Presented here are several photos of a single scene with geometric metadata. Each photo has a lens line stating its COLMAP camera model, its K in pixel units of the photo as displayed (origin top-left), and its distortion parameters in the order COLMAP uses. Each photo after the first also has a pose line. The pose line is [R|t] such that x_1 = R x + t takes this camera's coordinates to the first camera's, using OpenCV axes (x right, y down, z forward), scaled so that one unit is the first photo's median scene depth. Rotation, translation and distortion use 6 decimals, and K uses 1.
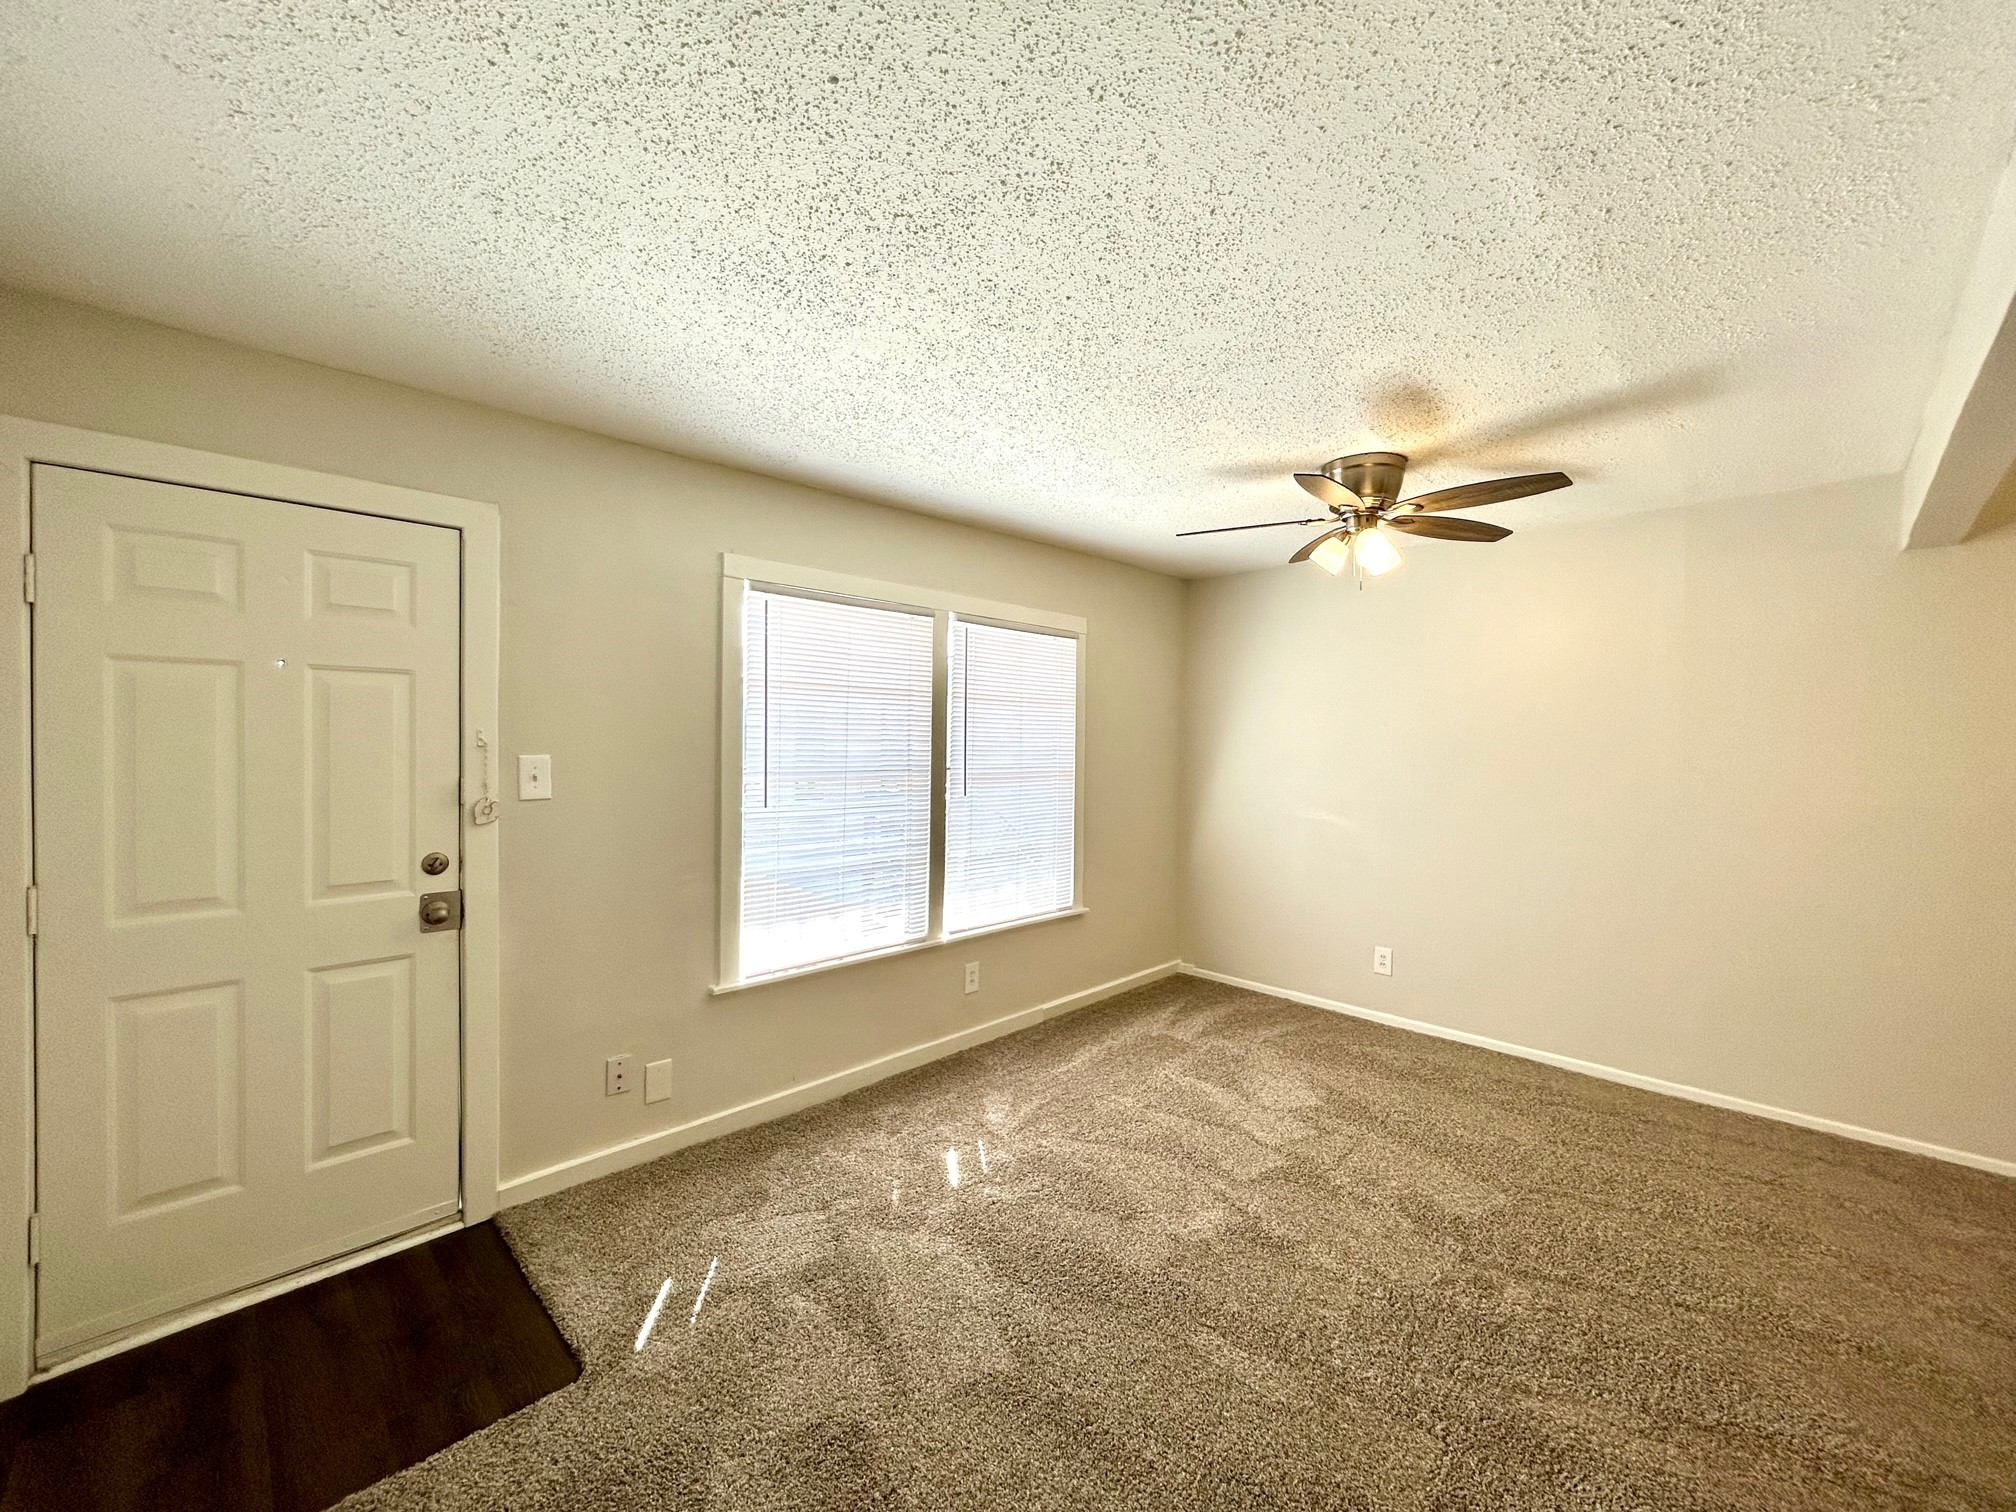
lens RADIAL K [[803.0, 0, 1002.3], [0, 803.0, 753.3], [0, 0, 1]] dist [-0.001294, -0.000315]
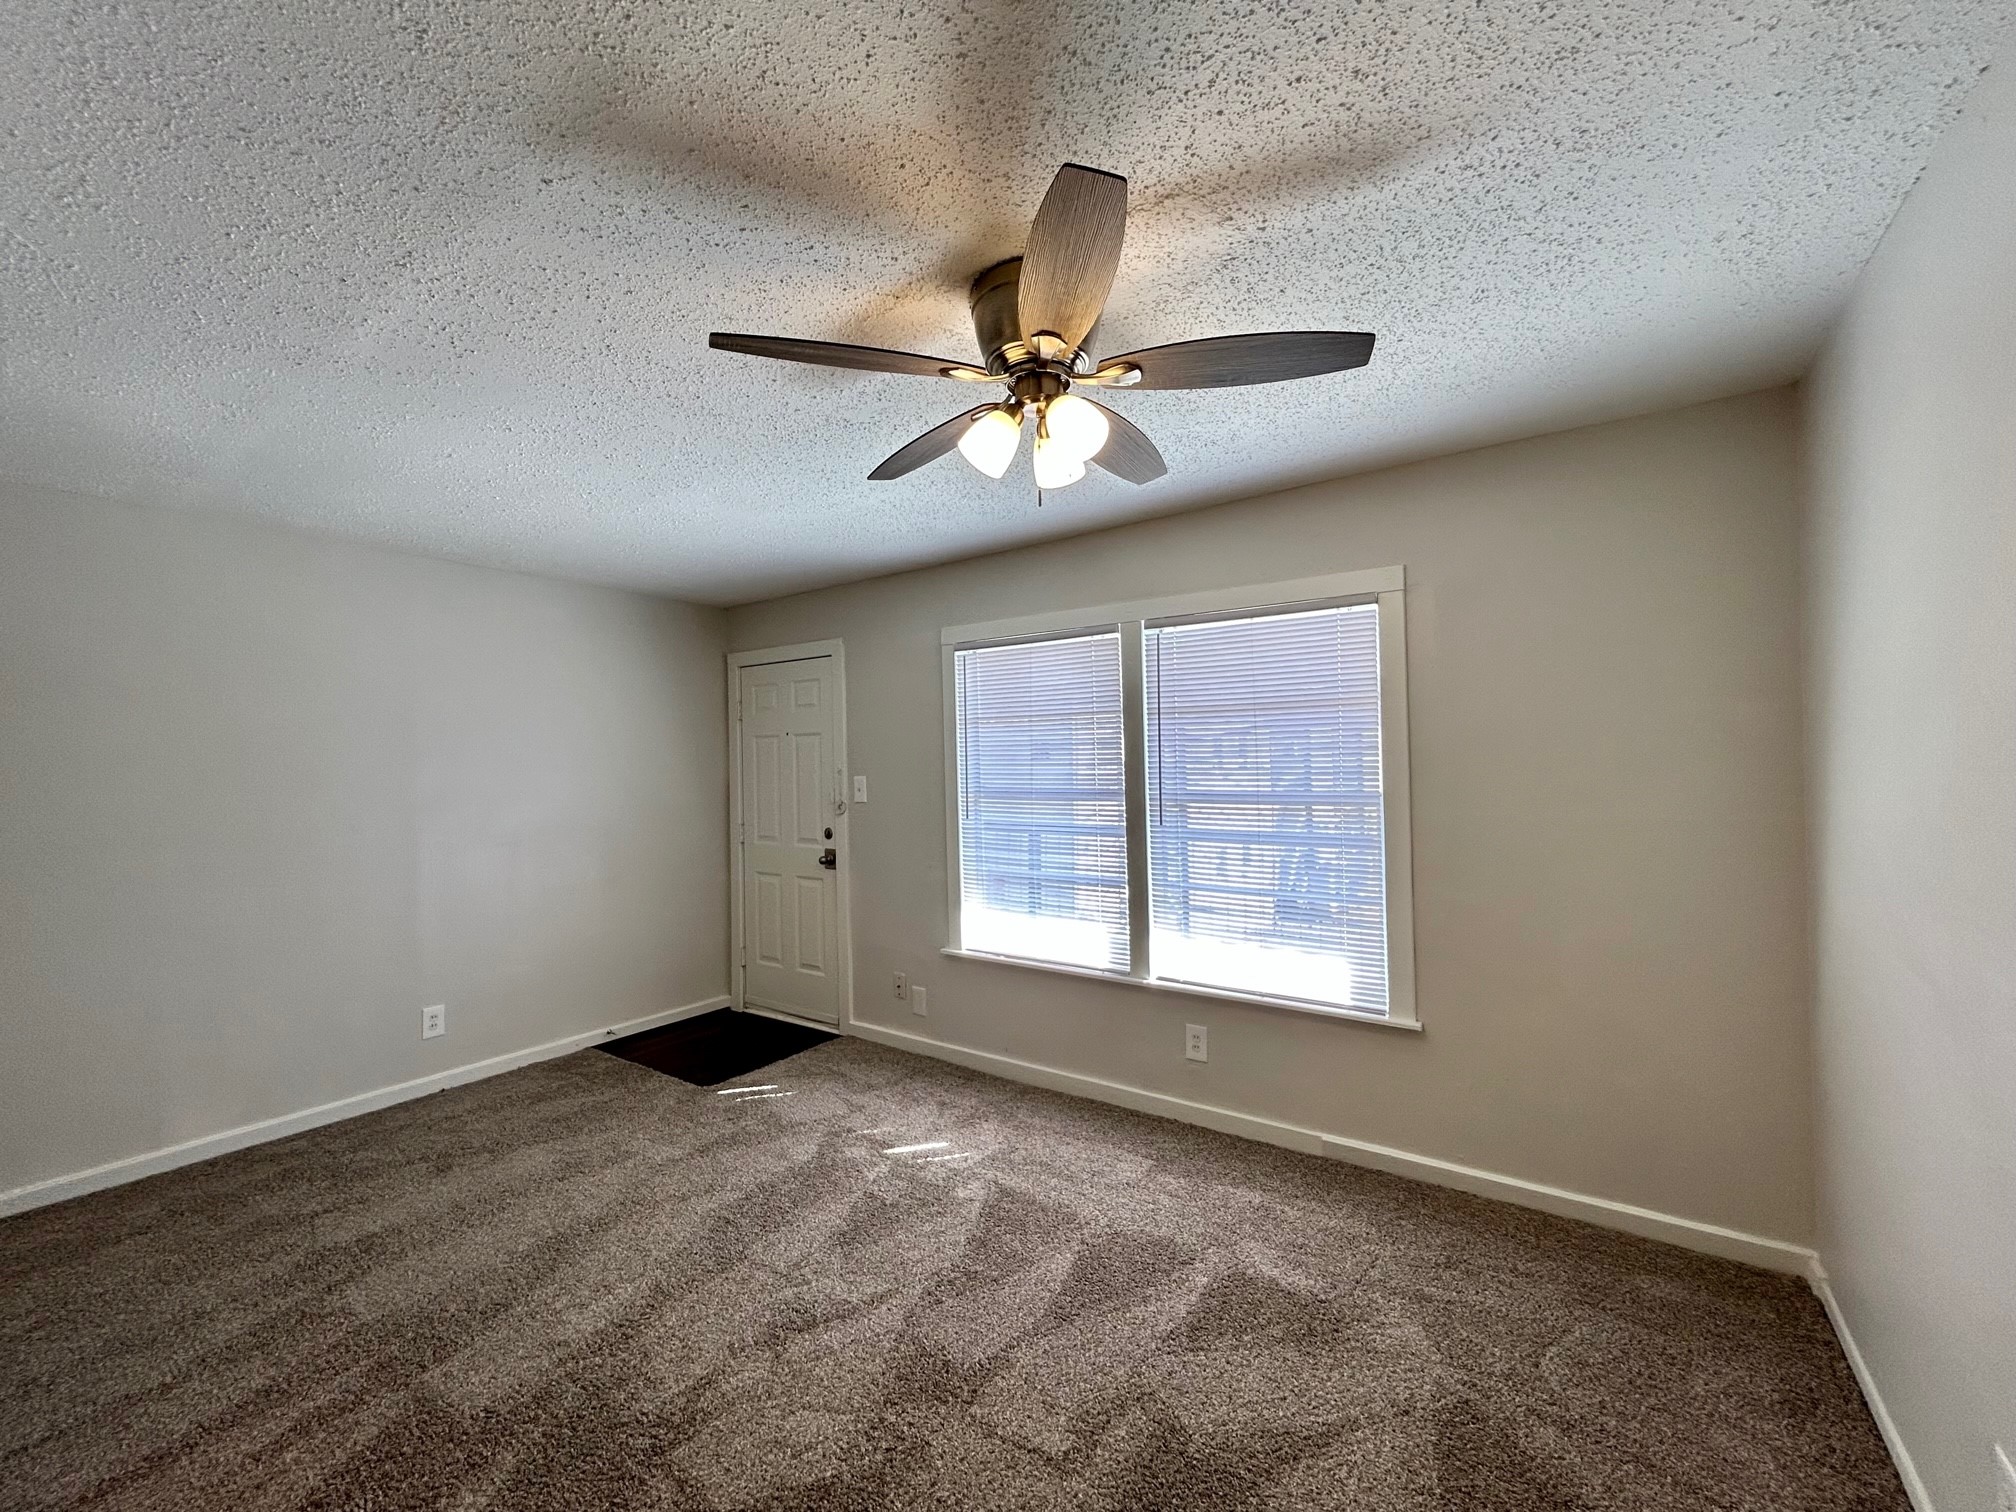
lens RADIAL K [[813.9, 0, 1006.4], [0, 813.9, 751.3], [0, 0, 1]] dist [0.001109, 0.000341]
pose [[0.180065, -0.017443, -0.983500, 0.904136], [0.008127, 0.999835, -0.016245, -0.015793], [0.983621, -0.005068, 0.180177, 0.763471]]
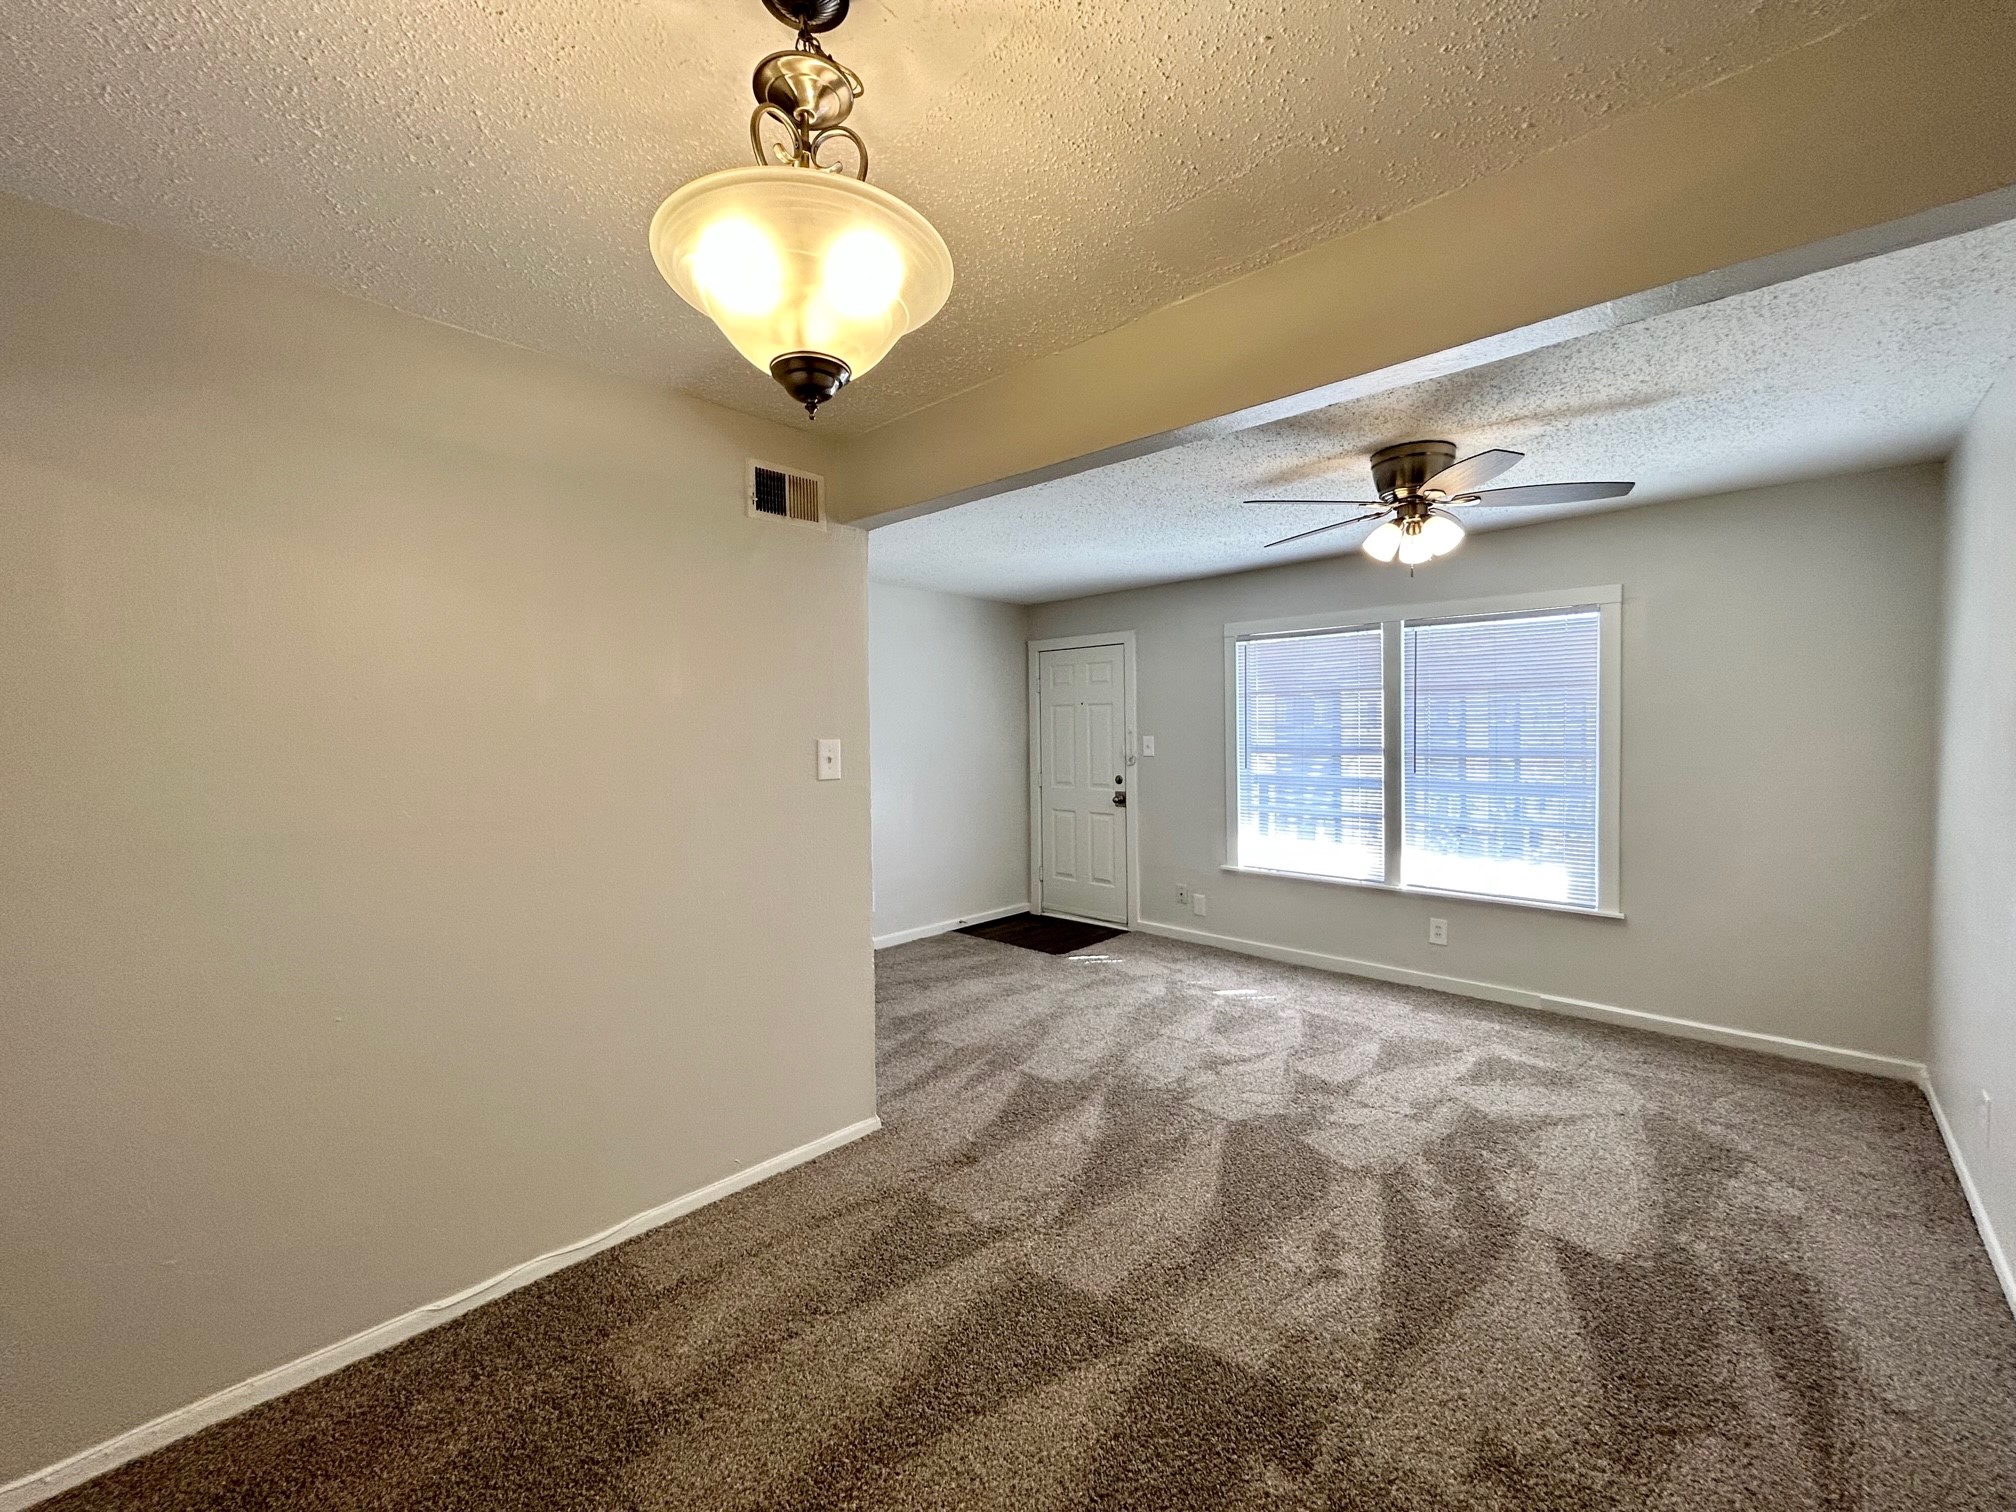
lens RADIAL K [[813.9, 0, 1006.4], [0, 813.9, 751.3], [0, 0, 1]] dist [0.001109, 0.000341]
pose [[0.042097, 0.027070, -0.998747, 1.286914], [0.003334, 0.999624, 0.027235, -0.014945], [0.999108, -0.004476, 0.041991, 0.388958]]
